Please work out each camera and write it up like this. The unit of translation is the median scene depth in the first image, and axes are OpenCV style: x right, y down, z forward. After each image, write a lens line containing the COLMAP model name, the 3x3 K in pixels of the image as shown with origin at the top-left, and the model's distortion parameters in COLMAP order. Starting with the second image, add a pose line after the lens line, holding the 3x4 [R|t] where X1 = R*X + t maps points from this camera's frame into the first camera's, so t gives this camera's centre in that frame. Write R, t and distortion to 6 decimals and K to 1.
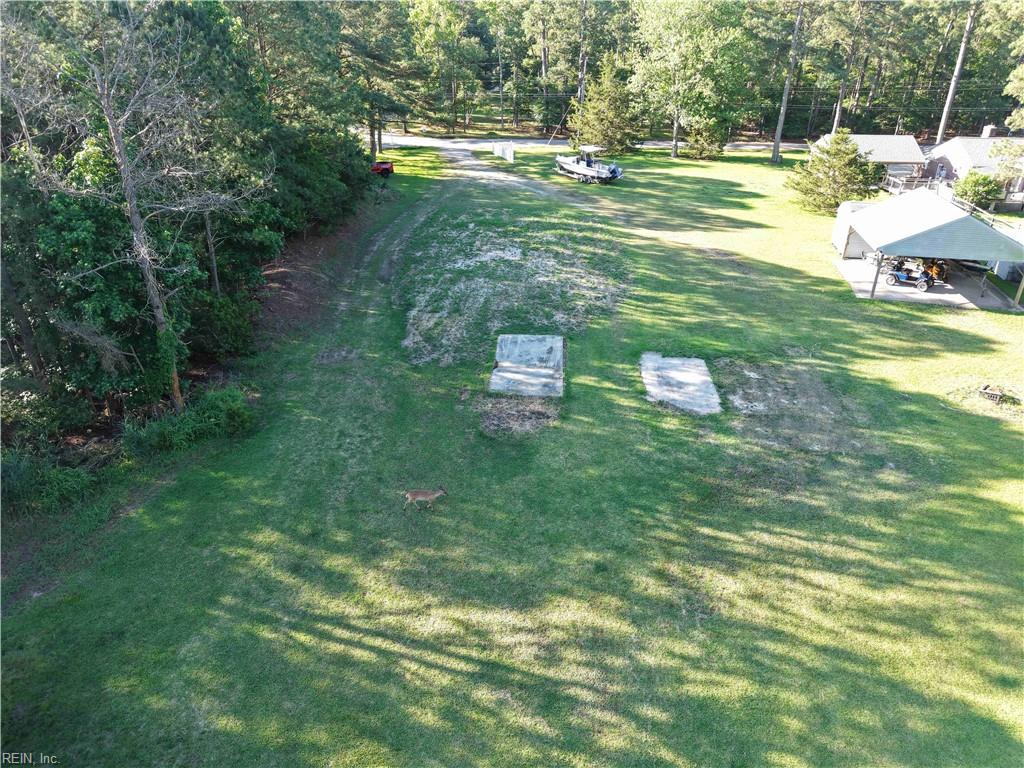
lens RADIAL K [[699.2, 0, 492.0], [0, 699.2, 385.9], [0, 0, 1]] dist [0.045747, -0.069813]
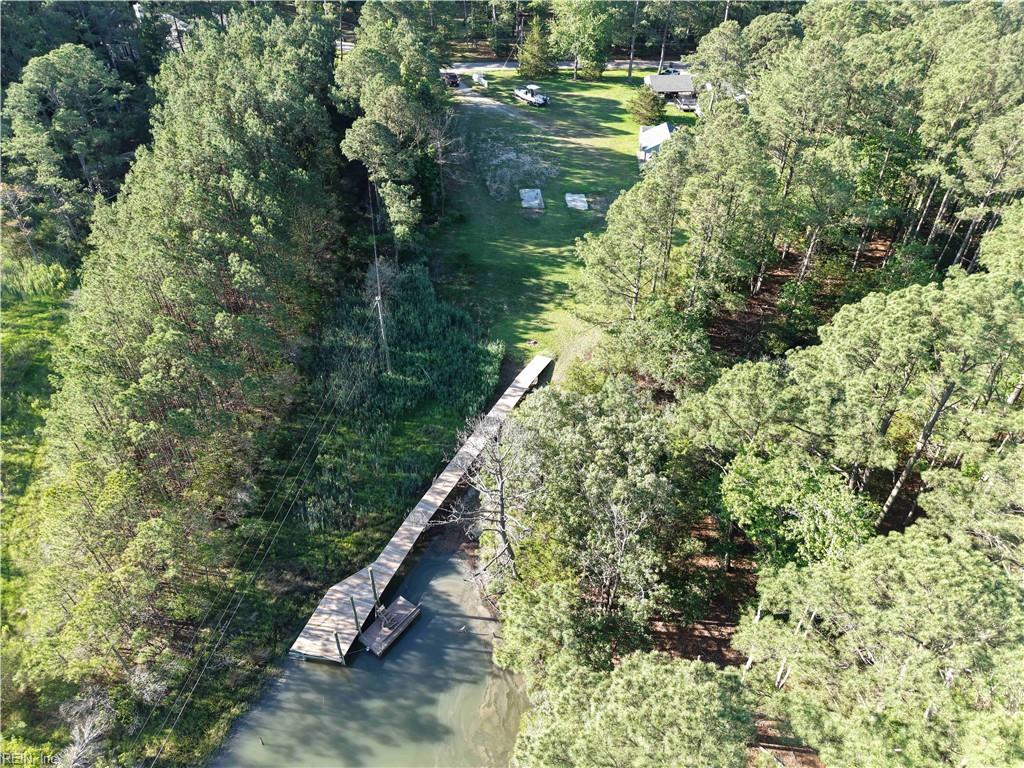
lens RADIAL K [[699.2, 0, 492.0], [0, 699.2, 385.9], [0, 0, 1]] dist [0.045747, -0.069813]
pose [[0.990739, -0.082751, 0.107653, -0.778408], [0.058426, 0.975491, 0.212140, 0.163423], [-0.122569, -0.203886, 0.971292, -3.270204]]
